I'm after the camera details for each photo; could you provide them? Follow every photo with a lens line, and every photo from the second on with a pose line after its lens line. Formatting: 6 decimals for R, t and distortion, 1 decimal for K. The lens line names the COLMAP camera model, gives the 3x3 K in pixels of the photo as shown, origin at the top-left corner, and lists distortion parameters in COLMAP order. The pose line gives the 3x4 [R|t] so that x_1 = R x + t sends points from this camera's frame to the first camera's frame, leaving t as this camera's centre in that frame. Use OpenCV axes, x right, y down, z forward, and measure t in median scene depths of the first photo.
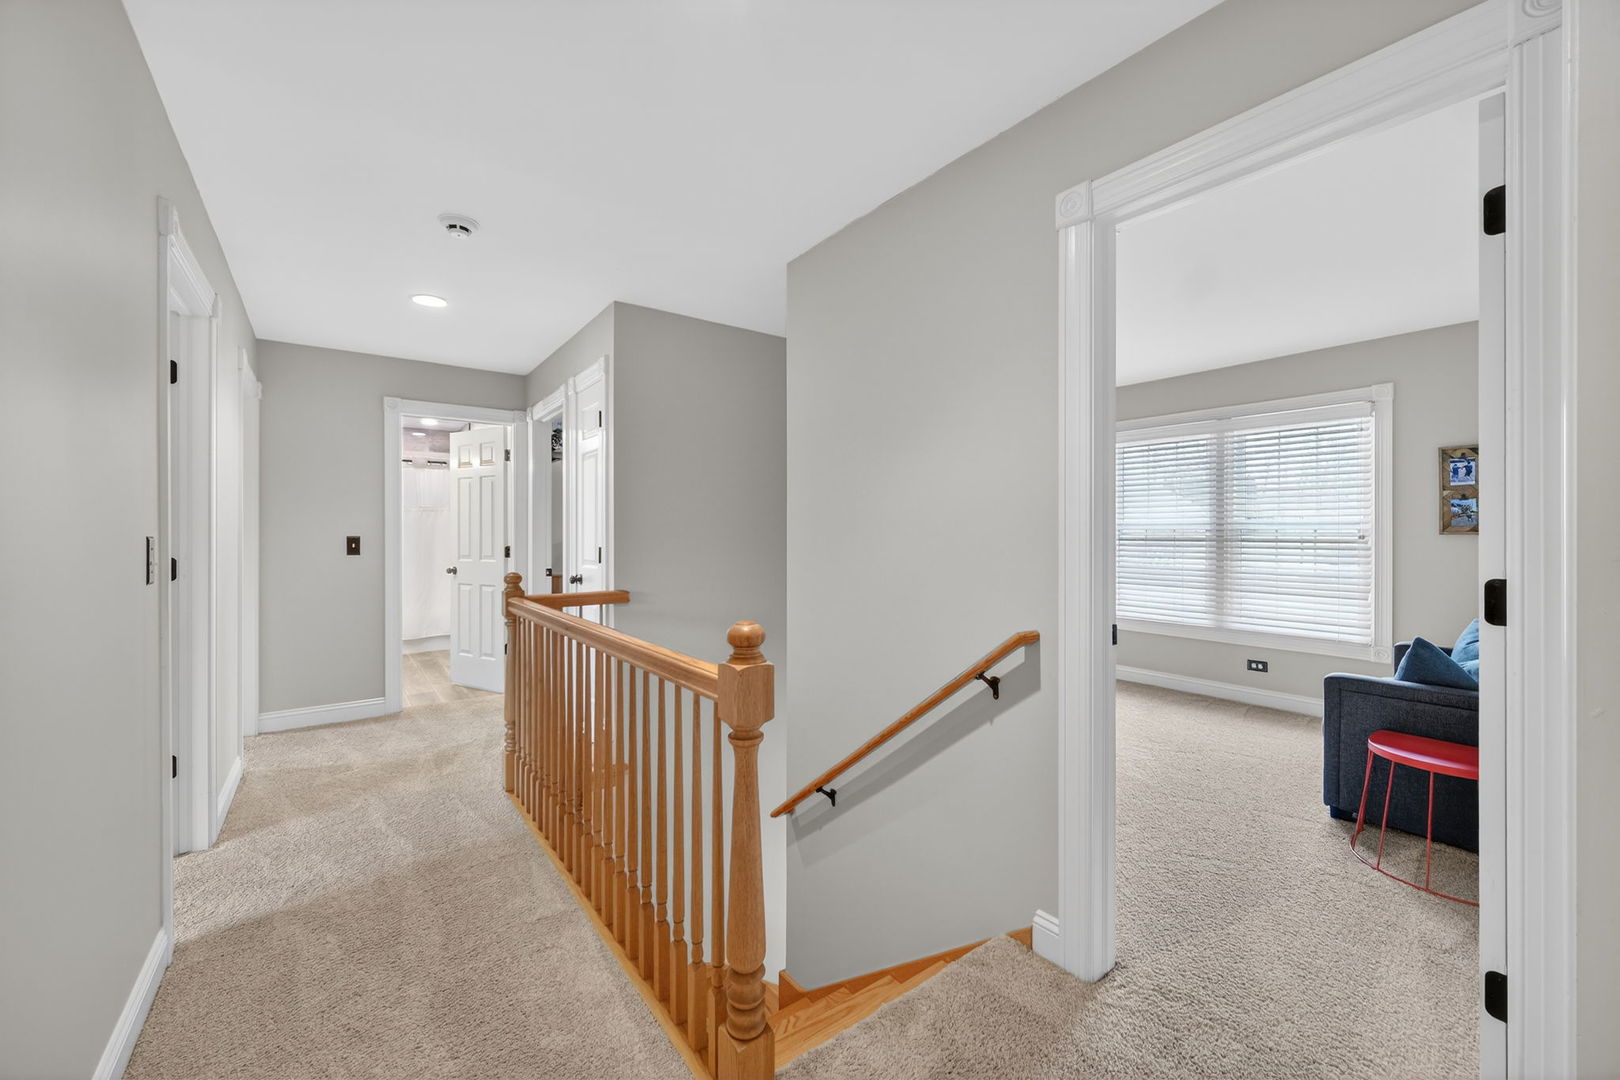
lens RADIAL K [[640.9, 0, 812.1], [0, 640.9, 533.6], [0, 0, 1]] dist [-0.005404, 0.001250]
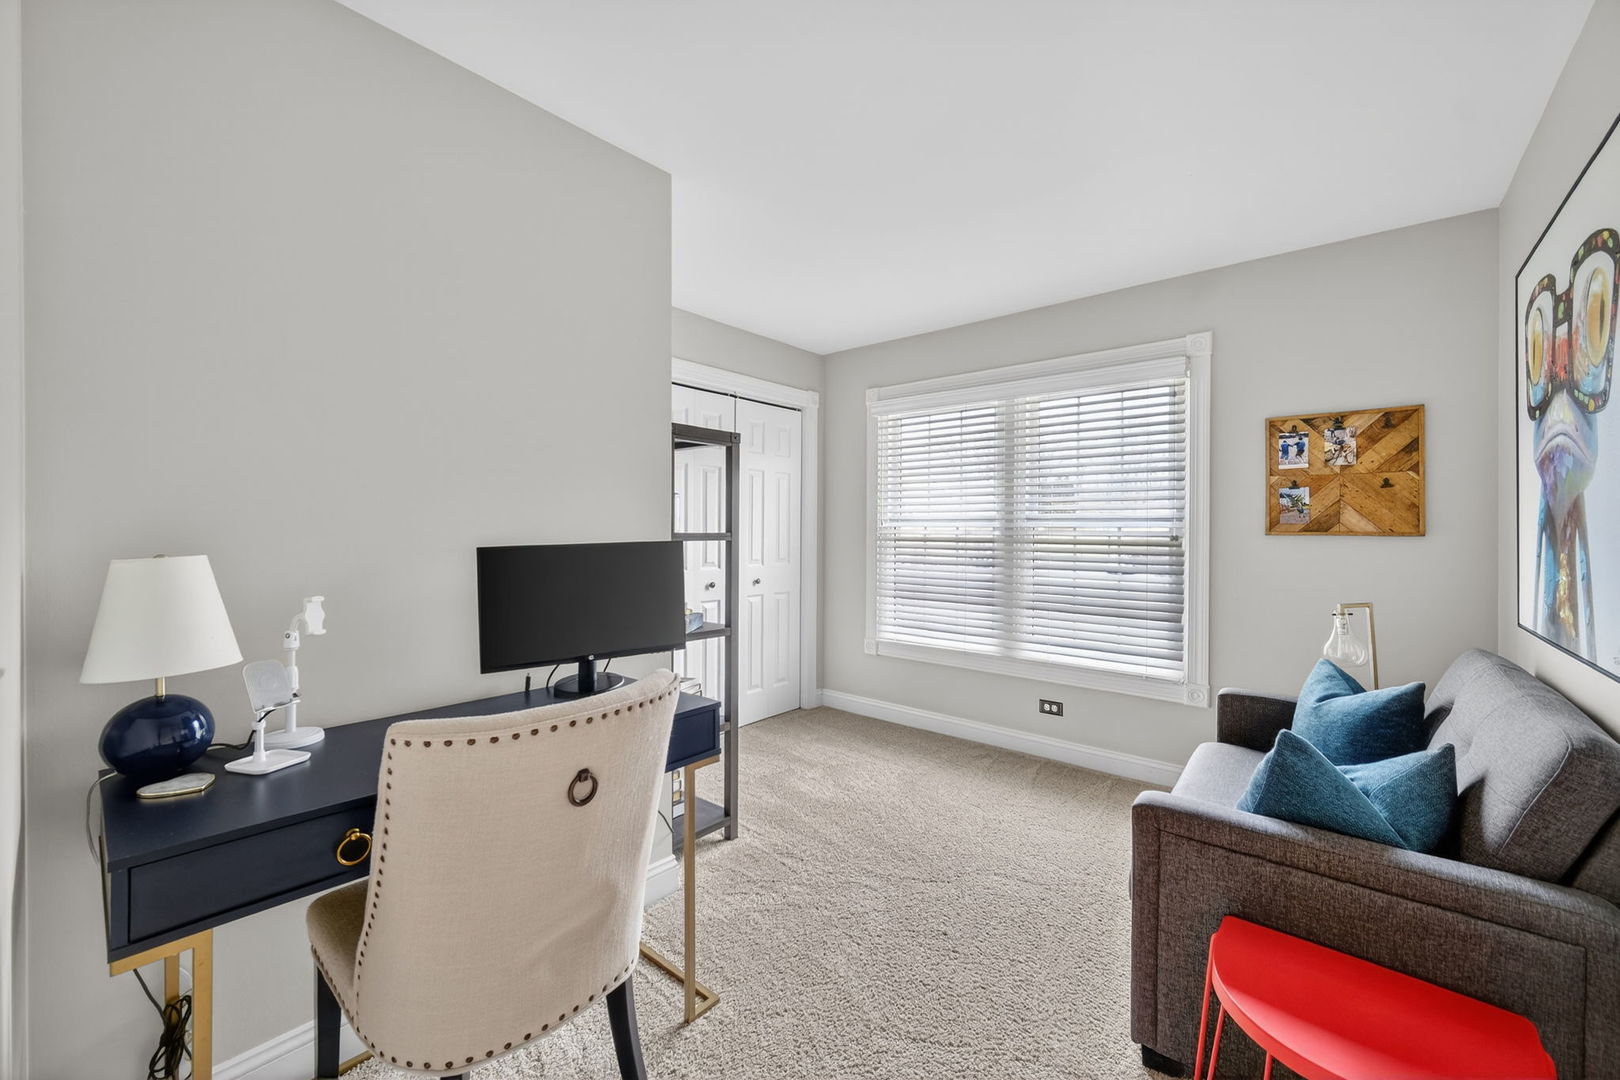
lens RADIAL K [[640.9, 0, 809.0], [0, 640.9, 533.6], [0, 0, 1]] dist [-0.005404, 0.001250]
pose [[0.976603, 0.000208, 0.215049, 0.304143], [-0.002210, 0.999956, 0.009065, -0.005904], [-0.215038, -0.009328, 0.976561, 0.388074]]
